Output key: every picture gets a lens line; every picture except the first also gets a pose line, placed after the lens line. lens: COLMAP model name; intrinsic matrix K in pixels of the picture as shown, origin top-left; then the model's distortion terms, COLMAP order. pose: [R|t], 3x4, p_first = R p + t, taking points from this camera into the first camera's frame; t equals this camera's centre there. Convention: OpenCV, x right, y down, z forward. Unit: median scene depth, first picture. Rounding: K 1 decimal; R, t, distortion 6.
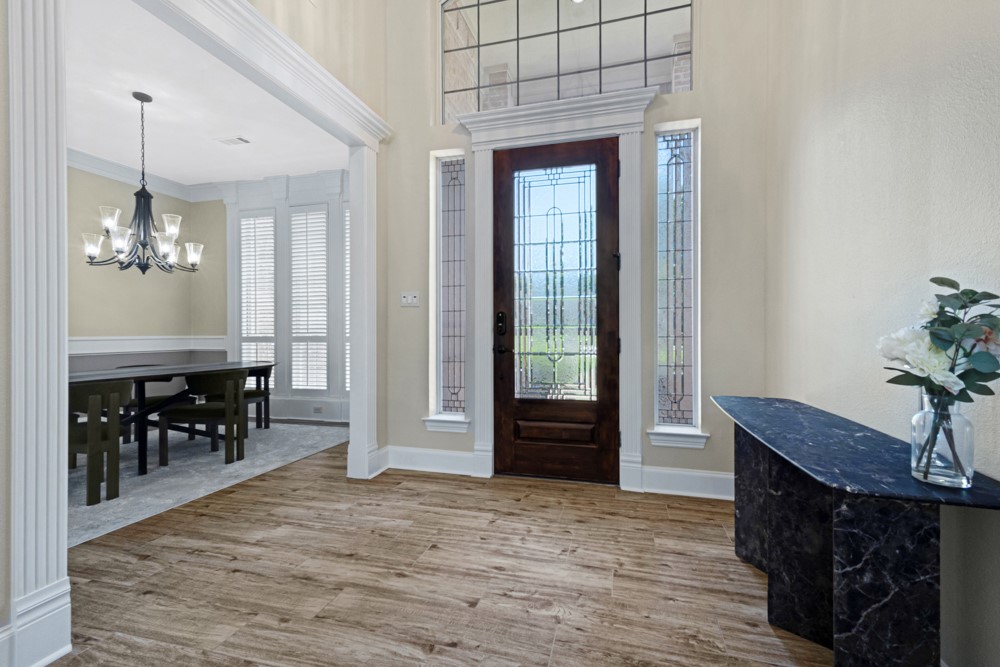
lens RADIAL K [[455.6, 0, 500.0], [0, 455.6, 333.5], [0, 0, 1]] dist [0.020665, 0.000143]
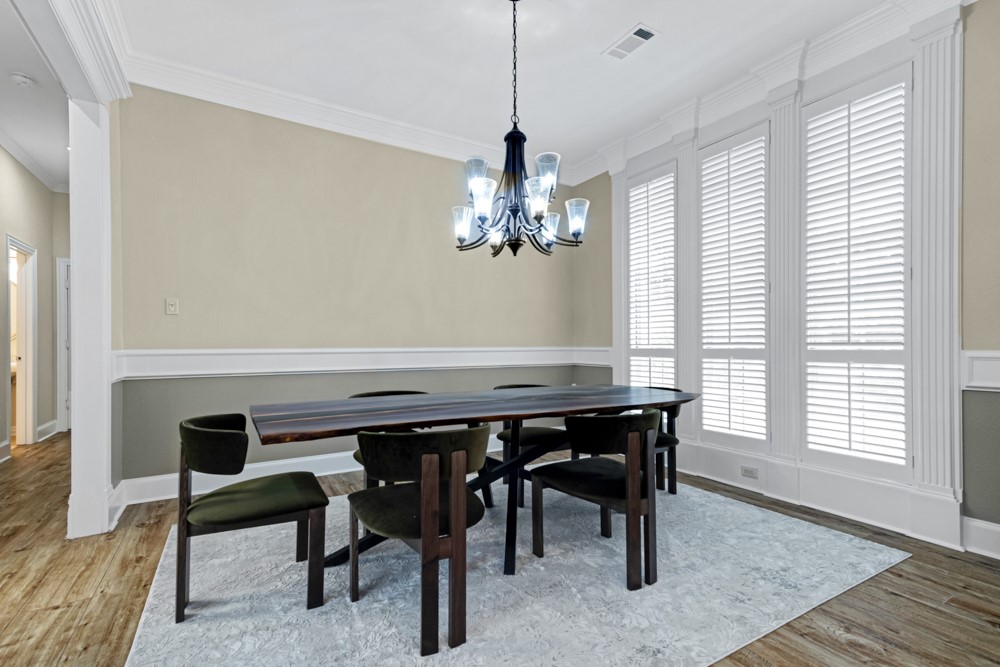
lens RADIAL K [[455.6, 0, 500.0], [0, 455.6, 333.5], [0, 0, 1]] dist [0.020665, 0.000143]
pose [[0.729930, -0.014407, -0.683370, -0.308395], [-0.002214, 0.999723, -0.023442, 0.000382], [0.683518, 0.018624, 0.729696, 0.461619]]
